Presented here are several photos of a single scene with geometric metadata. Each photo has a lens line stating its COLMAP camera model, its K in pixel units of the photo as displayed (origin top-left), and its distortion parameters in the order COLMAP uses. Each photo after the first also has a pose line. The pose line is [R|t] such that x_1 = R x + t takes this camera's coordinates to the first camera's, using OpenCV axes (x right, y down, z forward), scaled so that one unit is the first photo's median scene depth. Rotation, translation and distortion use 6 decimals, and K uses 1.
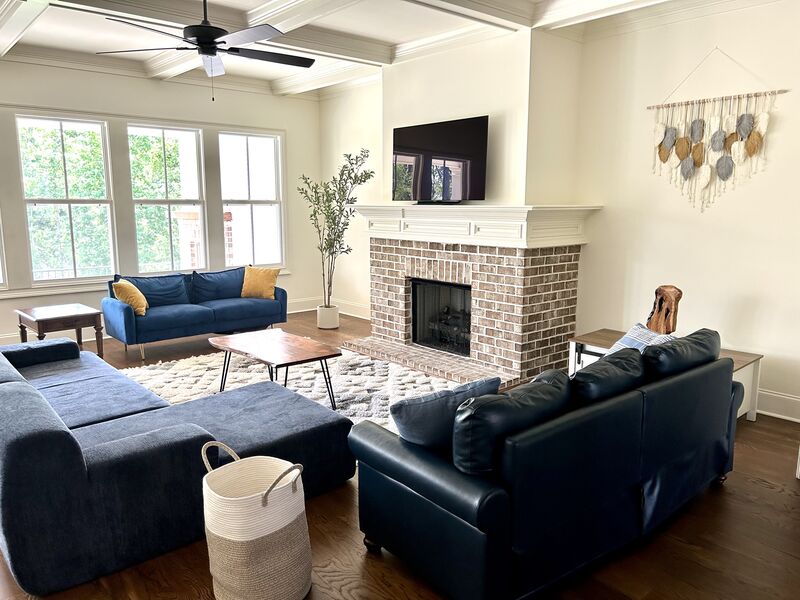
lens RADIAL K [[604.3, 0, 400.8], [0, 604.3, 302.1], [0, 0, 1]] dist [0.044249, -0.045468]
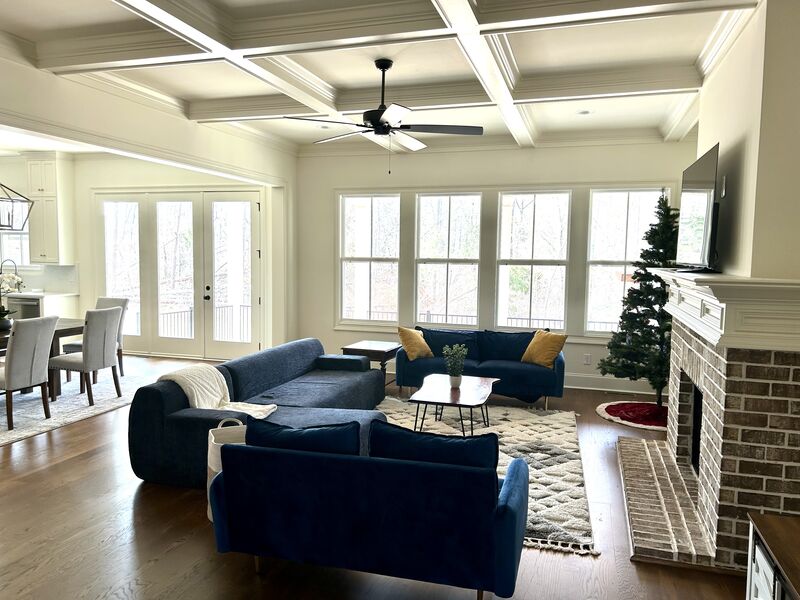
lens RADIAL K [[604.3, 0, 404.1], [0, 604.3, 307.5], [0, 0, 1]] dist [0.044249, -0.045468]
pose [[0.545910, 0.086659, -0.833350, 0.729067], [-0.160193, 0.987083, -0.002294, -0.100848], [0.822387, 0.134749, 0.552740, 0.531854]]
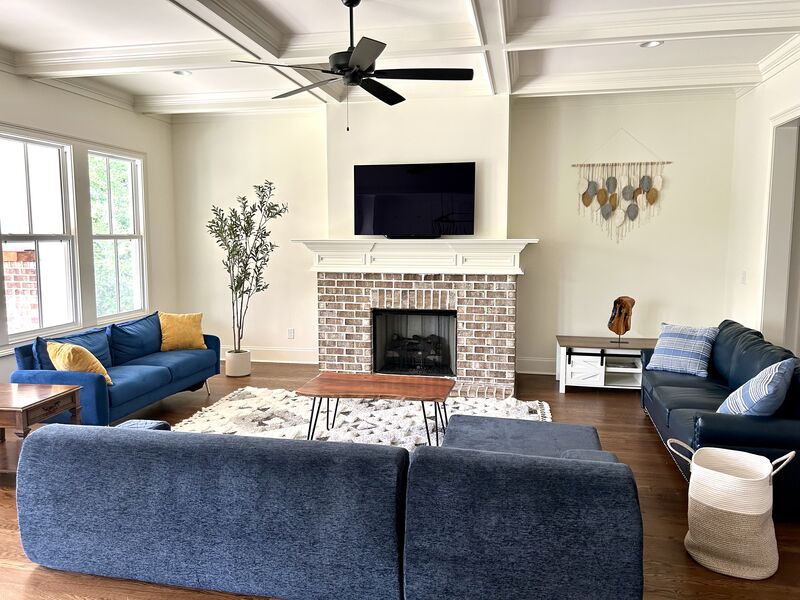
lens RADIAL K [[604.3, 0, 399.7], [0, 604.3, 294.9], [0, 0, 1]] dist [0.044249, -0.045468]
pose [[0.794613, -0.063735, 0.603761, -0.587538], [0.101983, 0.994356, -0.029253, -0.031247], [-0.598489, 0.084818, 0.796628, 0.160897]]
